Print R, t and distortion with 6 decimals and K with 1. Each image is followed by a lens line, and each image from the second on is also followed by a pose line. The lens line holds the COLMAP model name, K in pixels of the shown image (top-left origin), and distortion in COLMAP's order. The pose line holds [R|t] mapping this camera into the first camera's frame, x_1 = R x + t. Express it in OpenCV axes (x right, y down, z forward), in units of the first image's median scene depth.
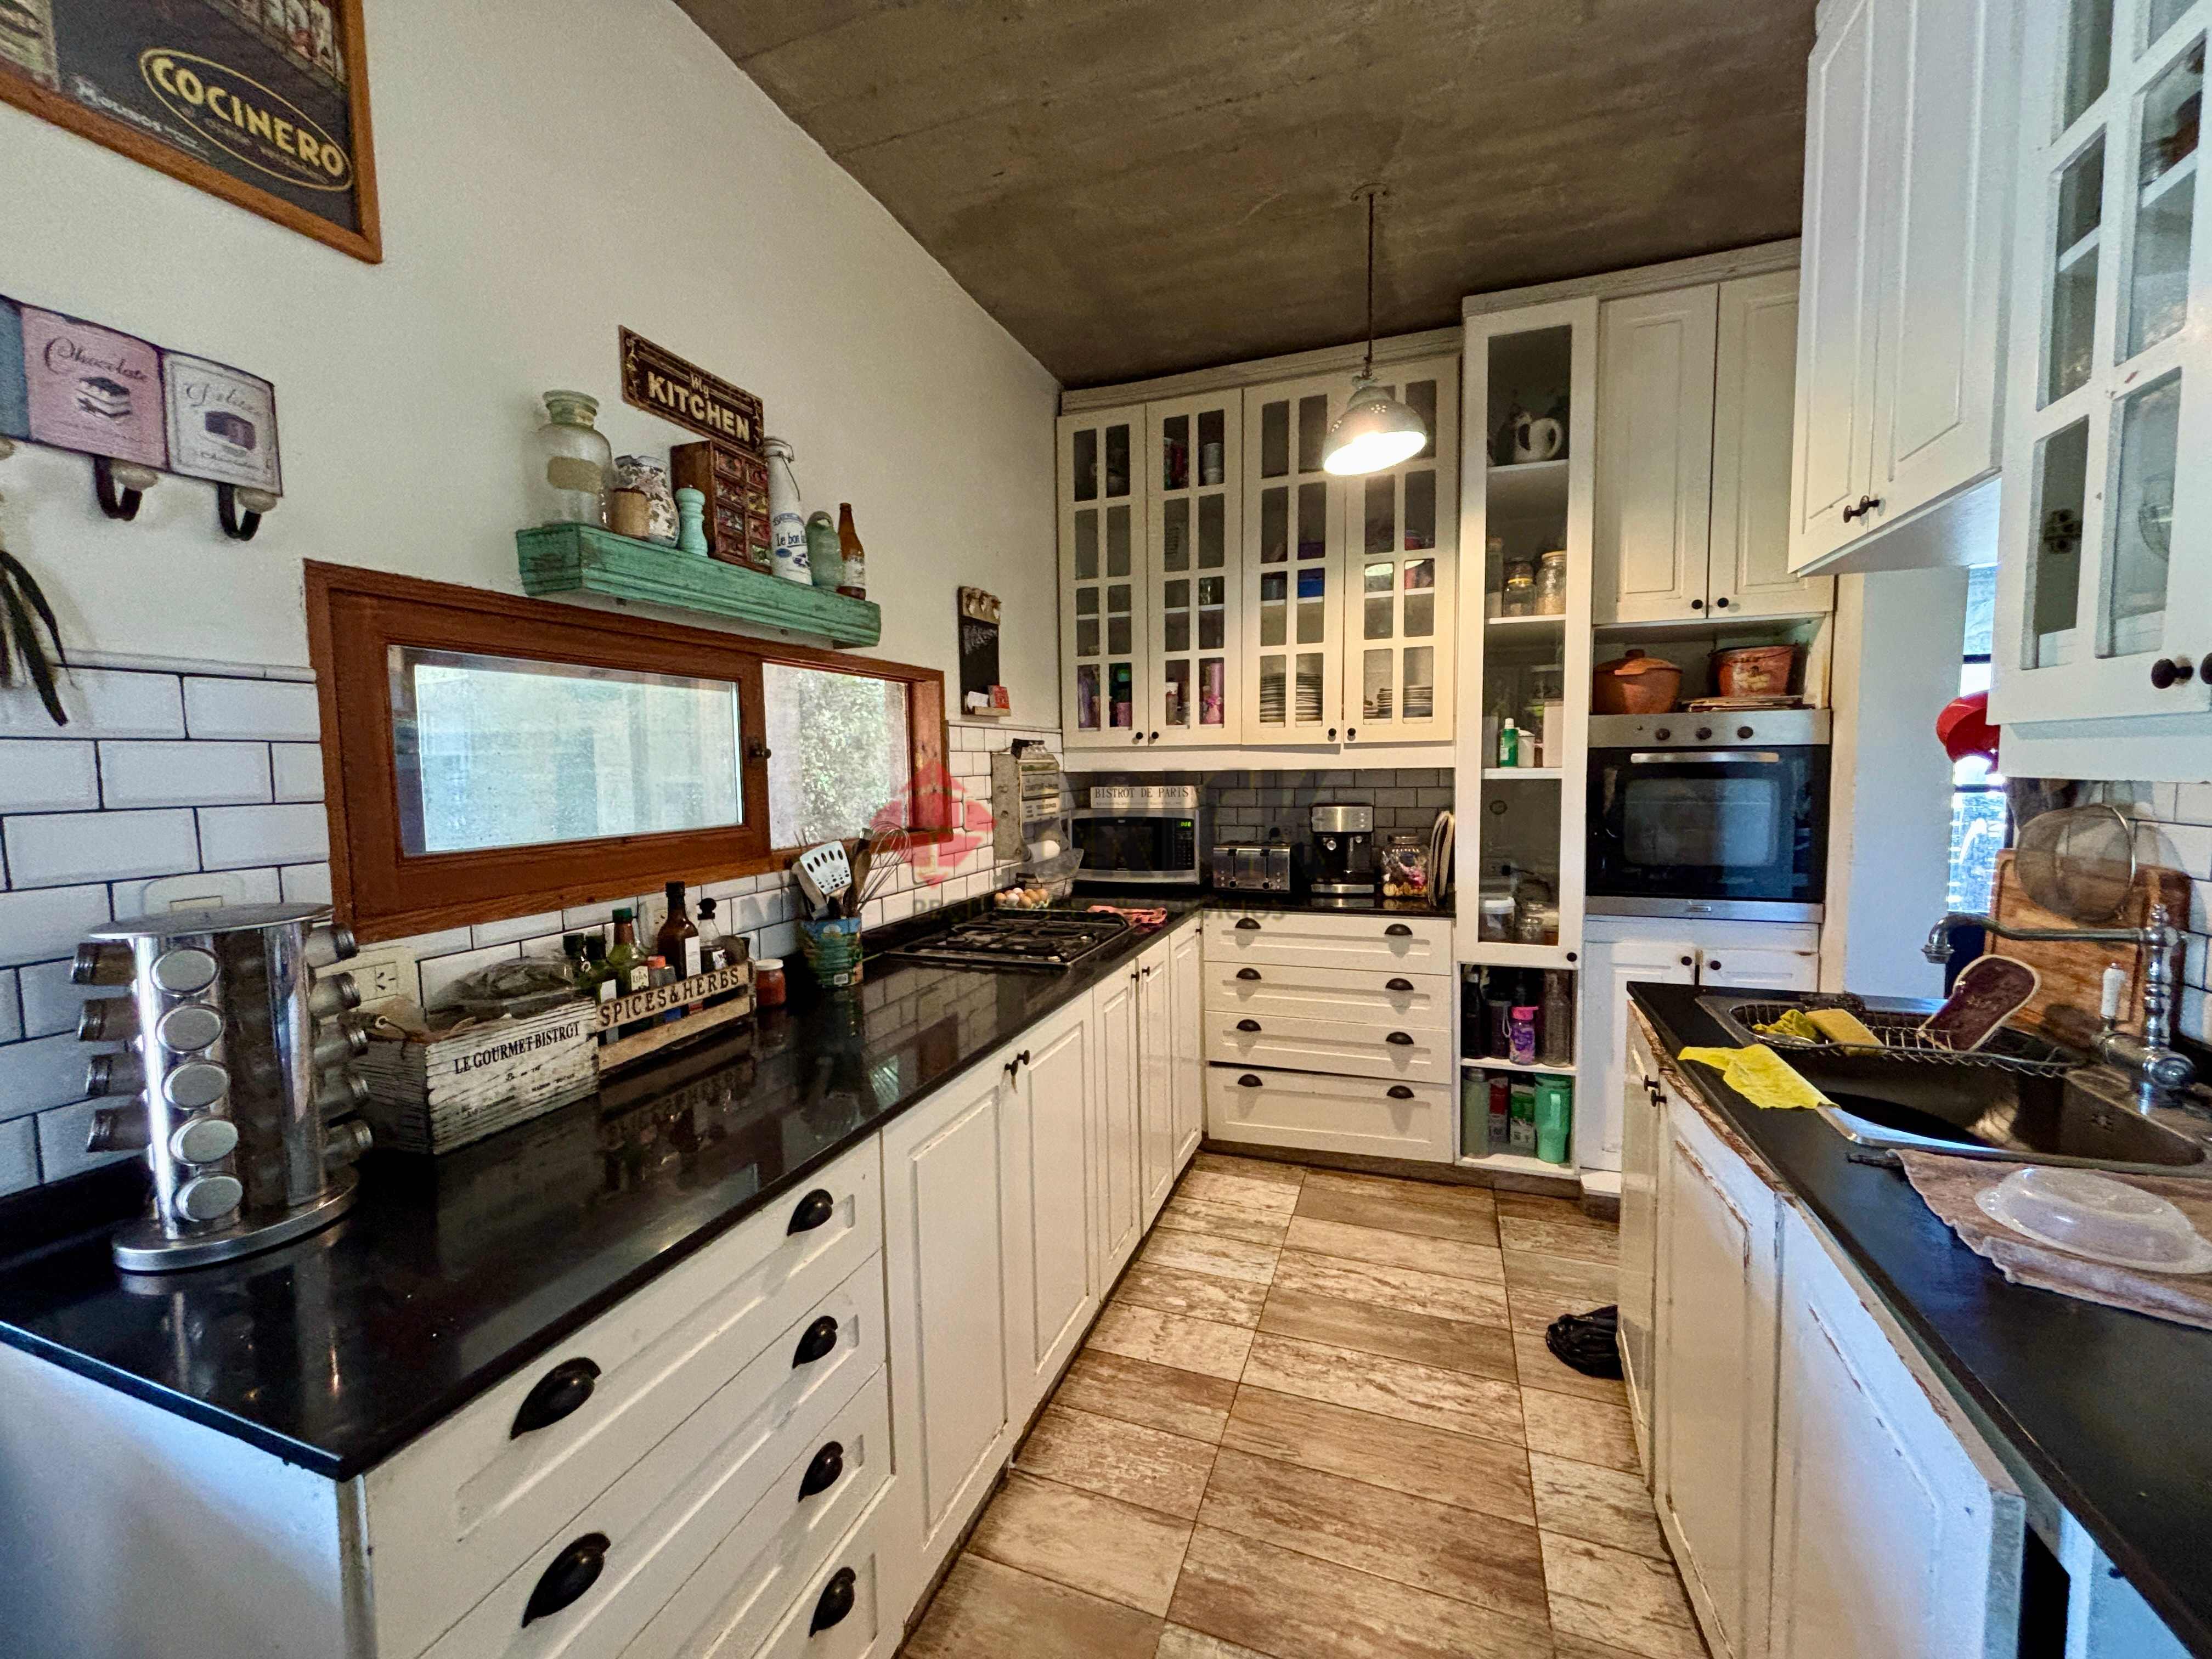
lens RADIAL K [[880.9, 0, 1106.5], [0, 880.9, 825.4], [0, 0, 1]] dist [-0.007227, -0.000345]
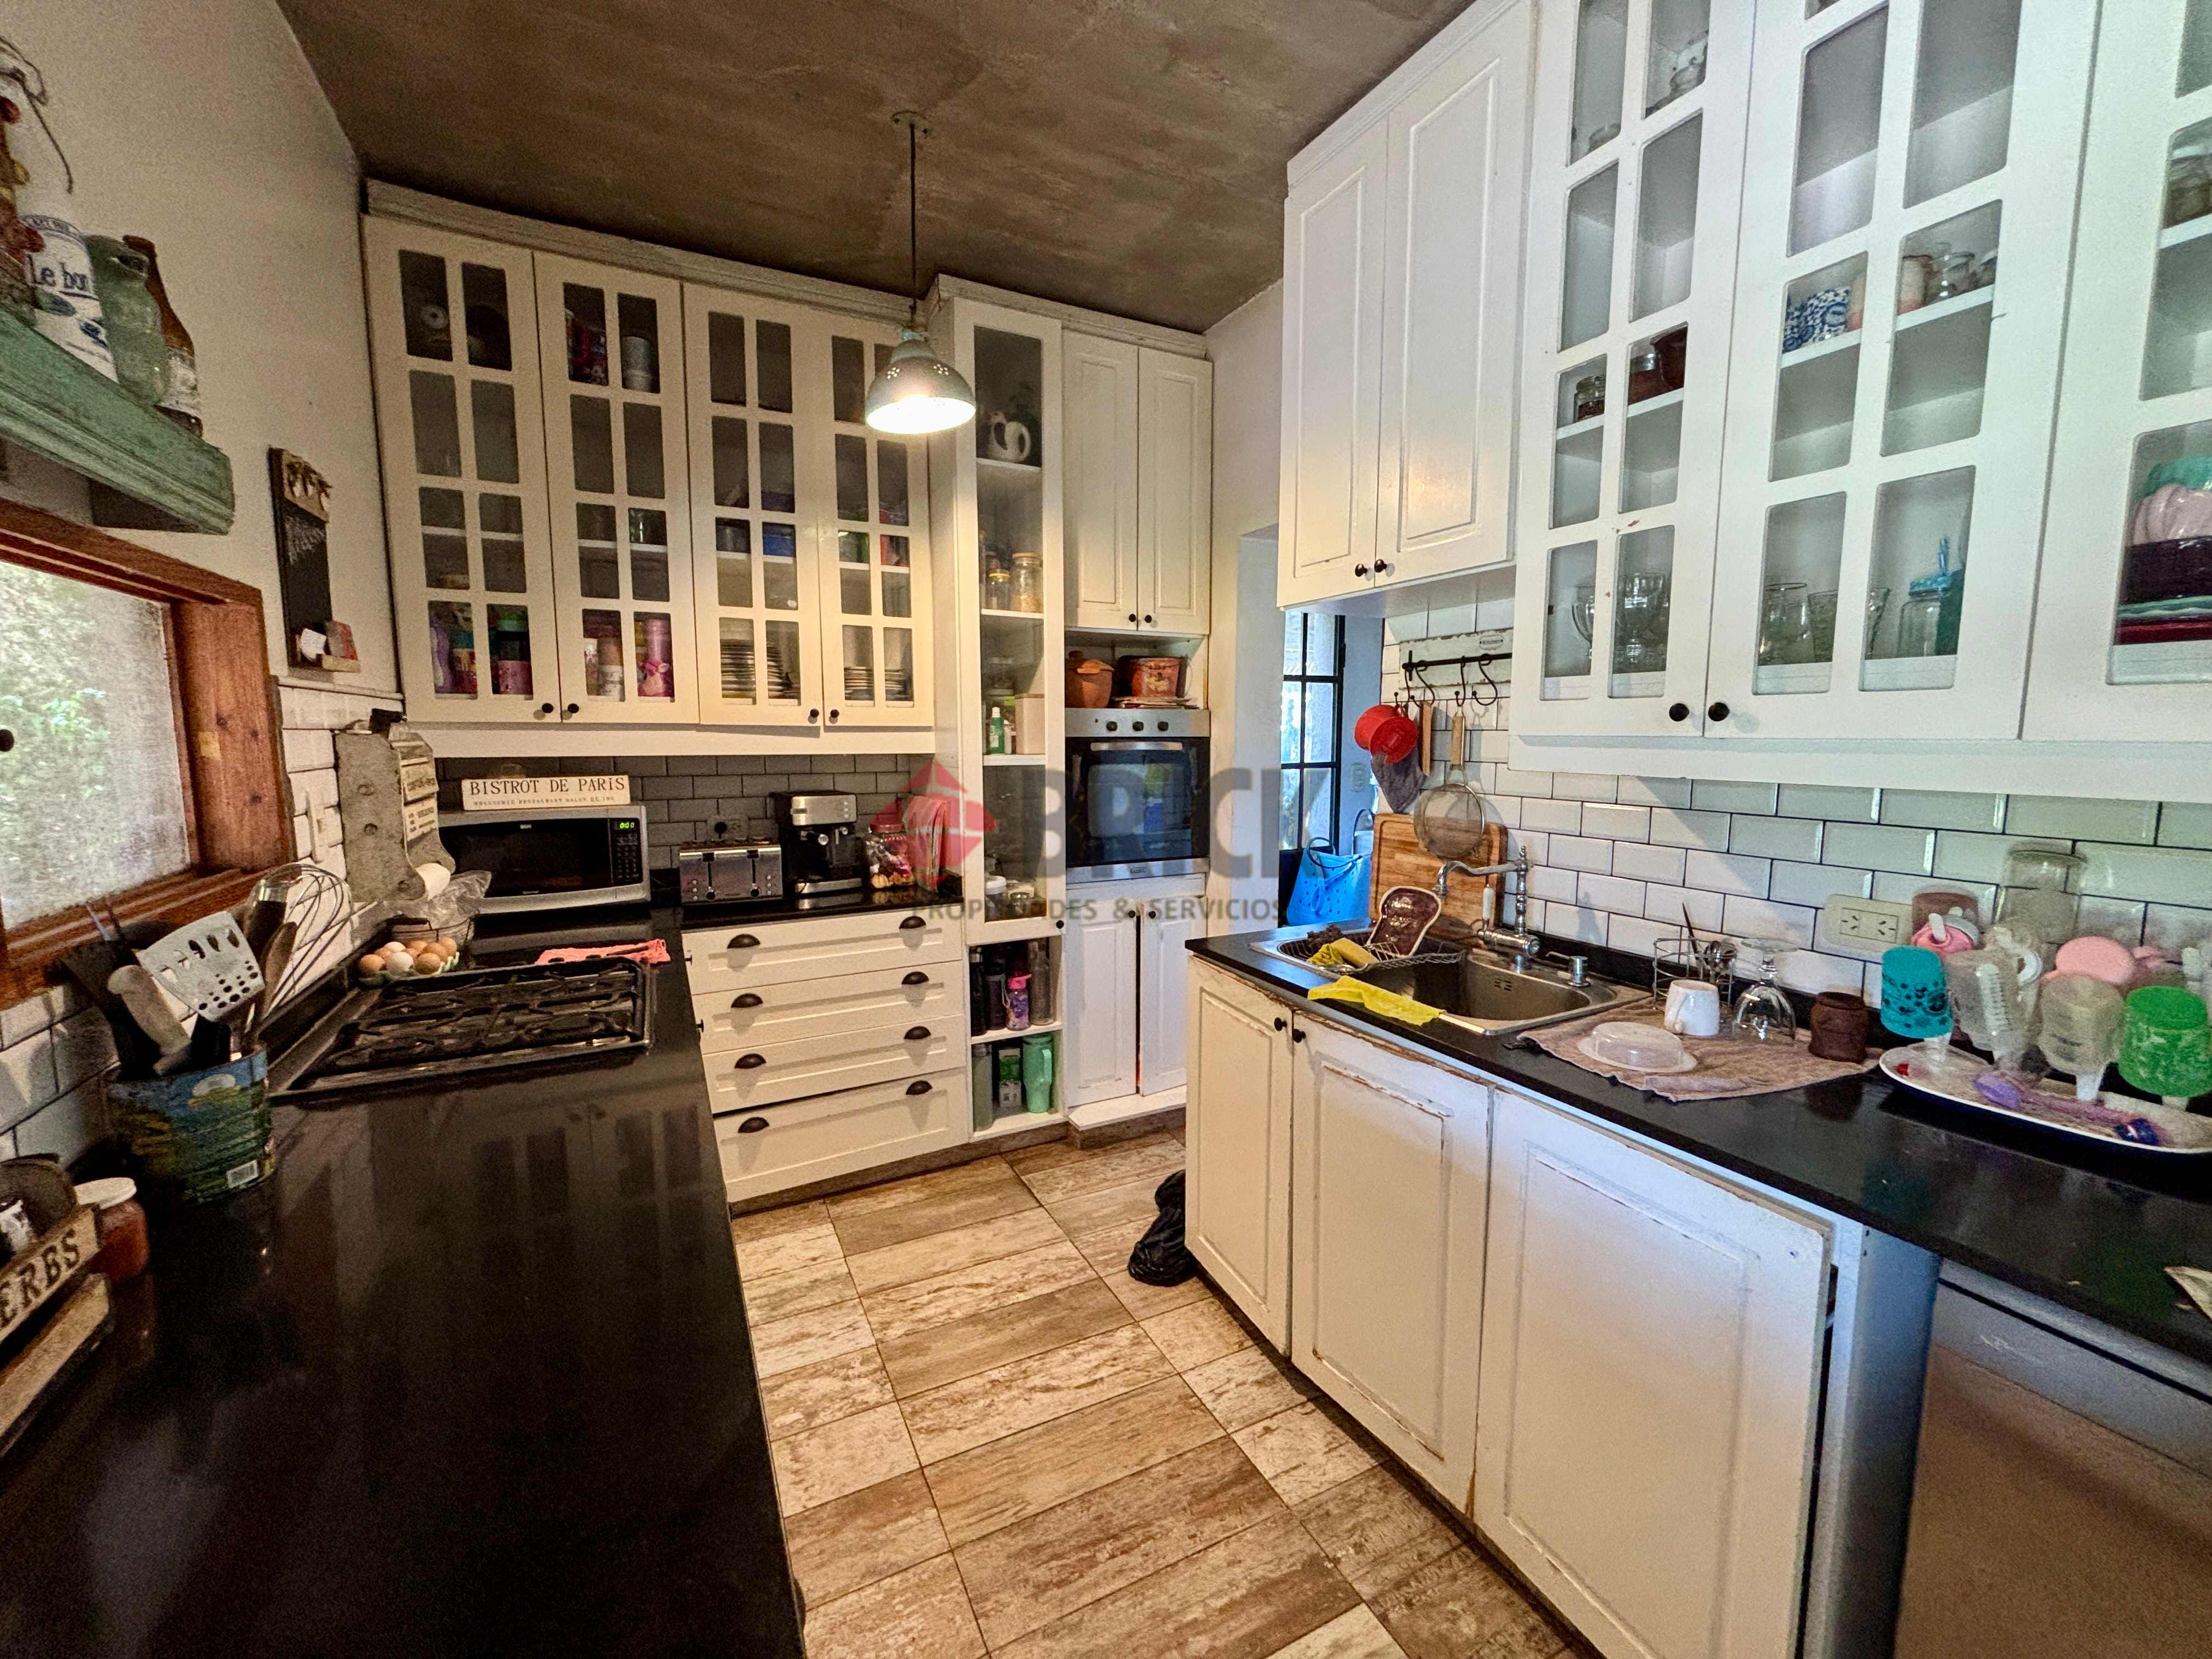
lens RADIAL K [[880.9, 0, 1103.1], [0, 880.9, 824.4], [0, 0, 1]] dist [-0.007227, -0.000345]
pose [[0.682927, -0.061482, 0.727894, -0.224982], [0.040623, 0.998106, 0.046193, -0.024985], [-0.729356, -0.001977, 0.684132, 0.194317]]
